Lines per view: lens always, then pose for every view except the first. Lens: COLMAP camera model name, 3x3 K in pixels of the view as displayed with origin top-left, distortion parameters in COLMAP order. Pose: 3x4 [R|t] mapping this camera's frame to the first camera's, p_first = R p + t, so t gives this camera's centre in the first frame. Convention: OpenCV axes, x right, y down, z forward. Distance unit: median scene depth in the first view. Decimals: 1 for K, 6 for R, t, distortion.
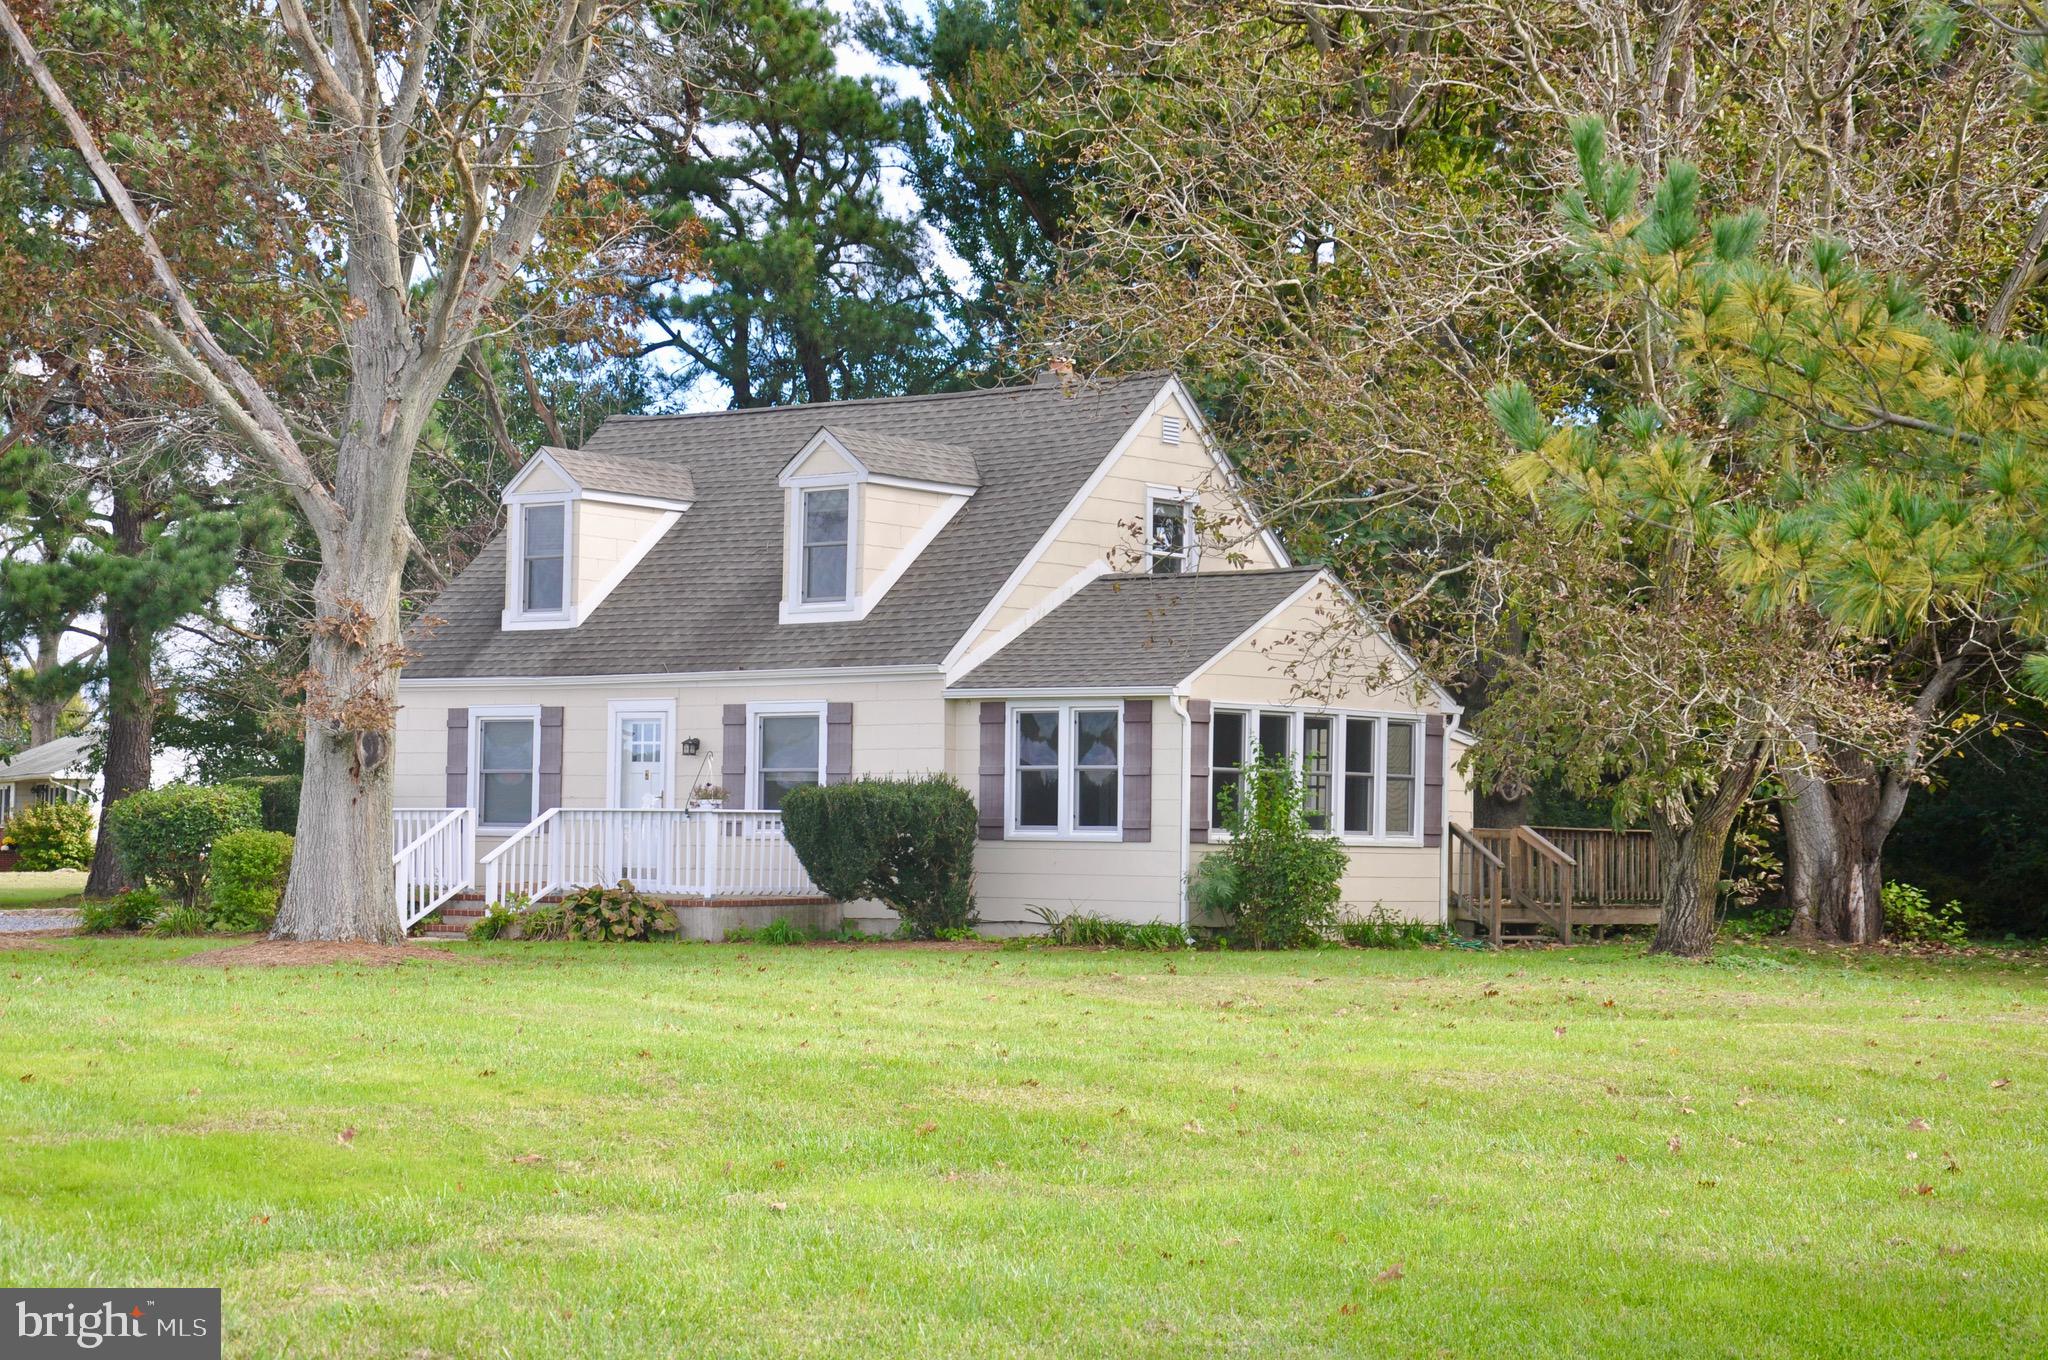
lens RADIAL K [[4019.0, 0, 1020.6], [0, 4019.0, 710.0], [0, 0, 1]] dist [0.364764, 0.000000]
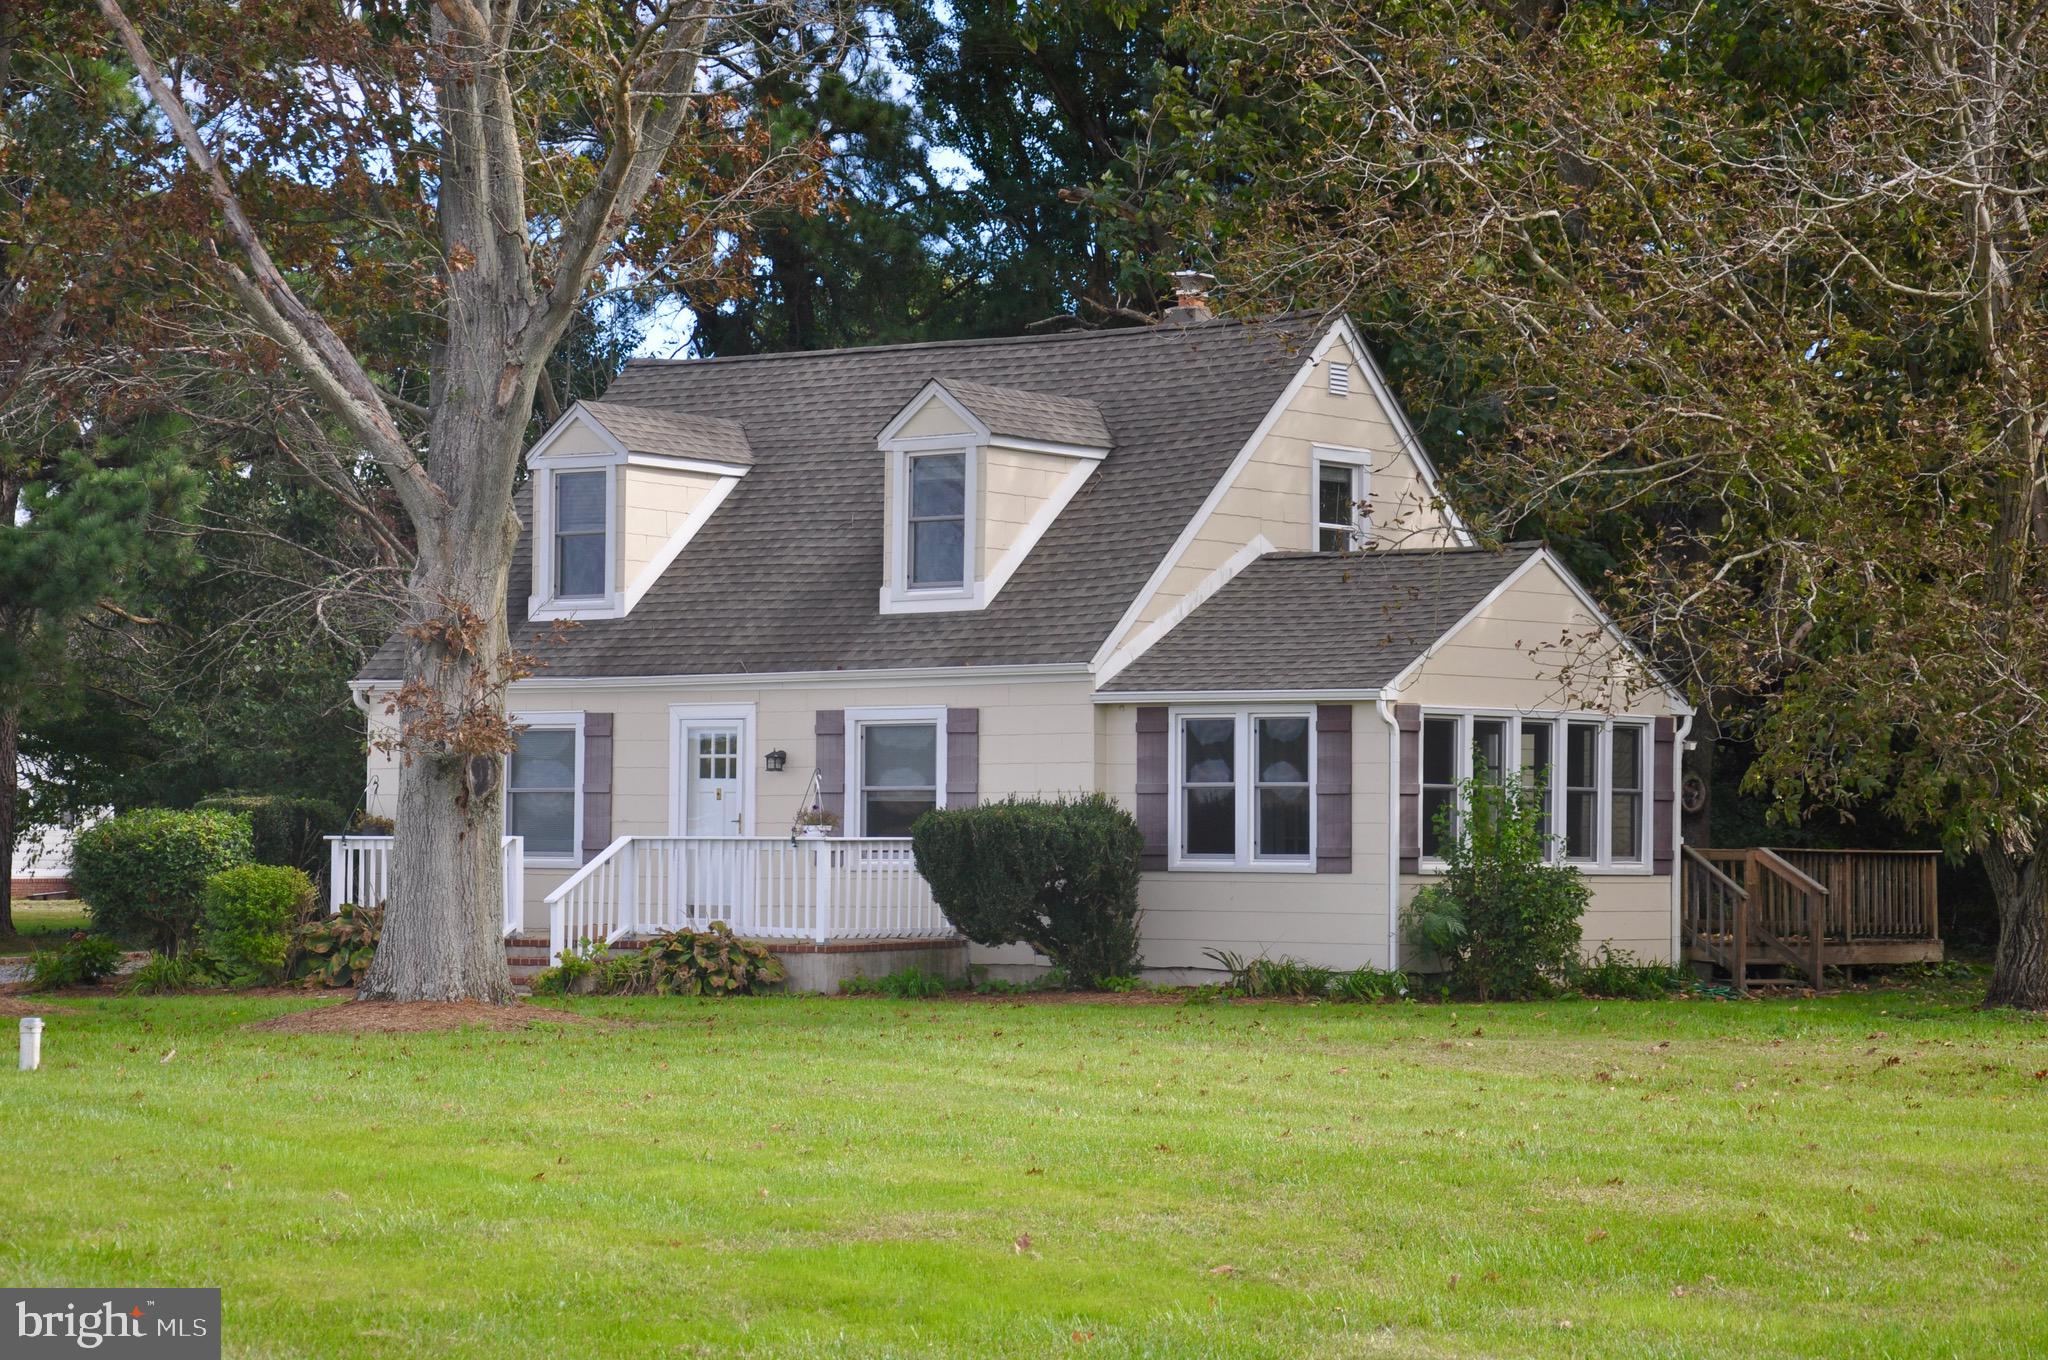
lens RADIAL K [[5051.4, 0, 1011.0], [0, 5051.4, 711.8], [0, 0, 1]] dist [0.632802, 0.000000]
pose [[0.999366, -0.006856, 0.034925, -0.071204], [0.006587, 0.999948, 0.007806, -0.009222], [-0.034977, -0.007571, 0.999359, -0.057327]]
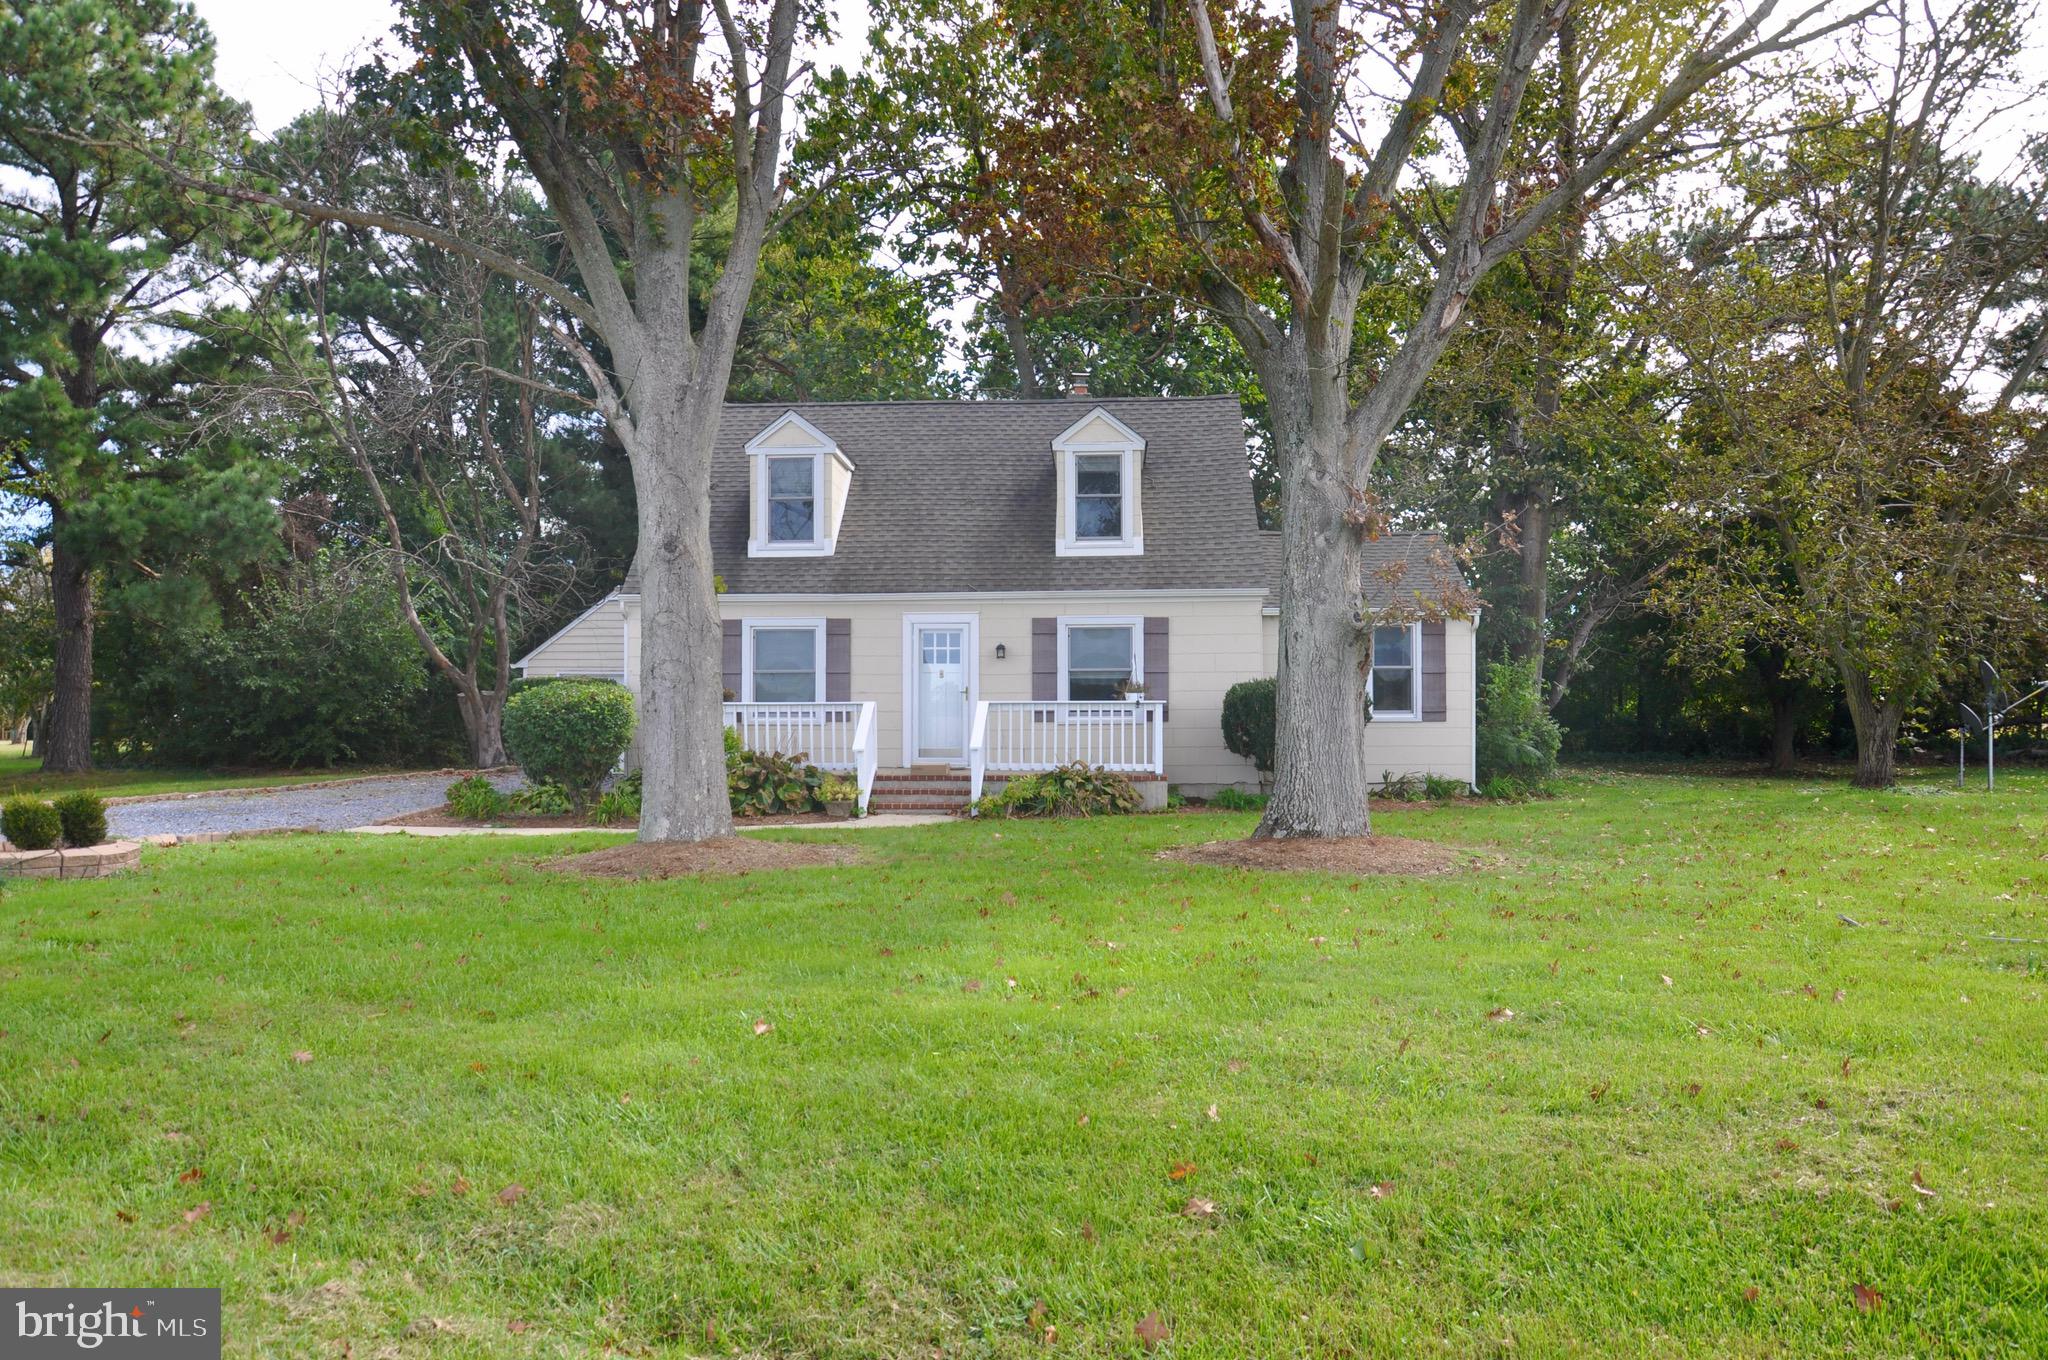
lens RADIAL K [[1807.2, 0, 1015.7], [0, 1807.2, 709.8], [0, 0, 1]] dist [-0.165896, -0.009547]
pose [[0.795531, -0.019933, 0.605585, -0.429948], [-0.005771, 0.999164, 0.040469, 0.004532], [-0.605885, -0.035689, 0.794751, 0.560316]]
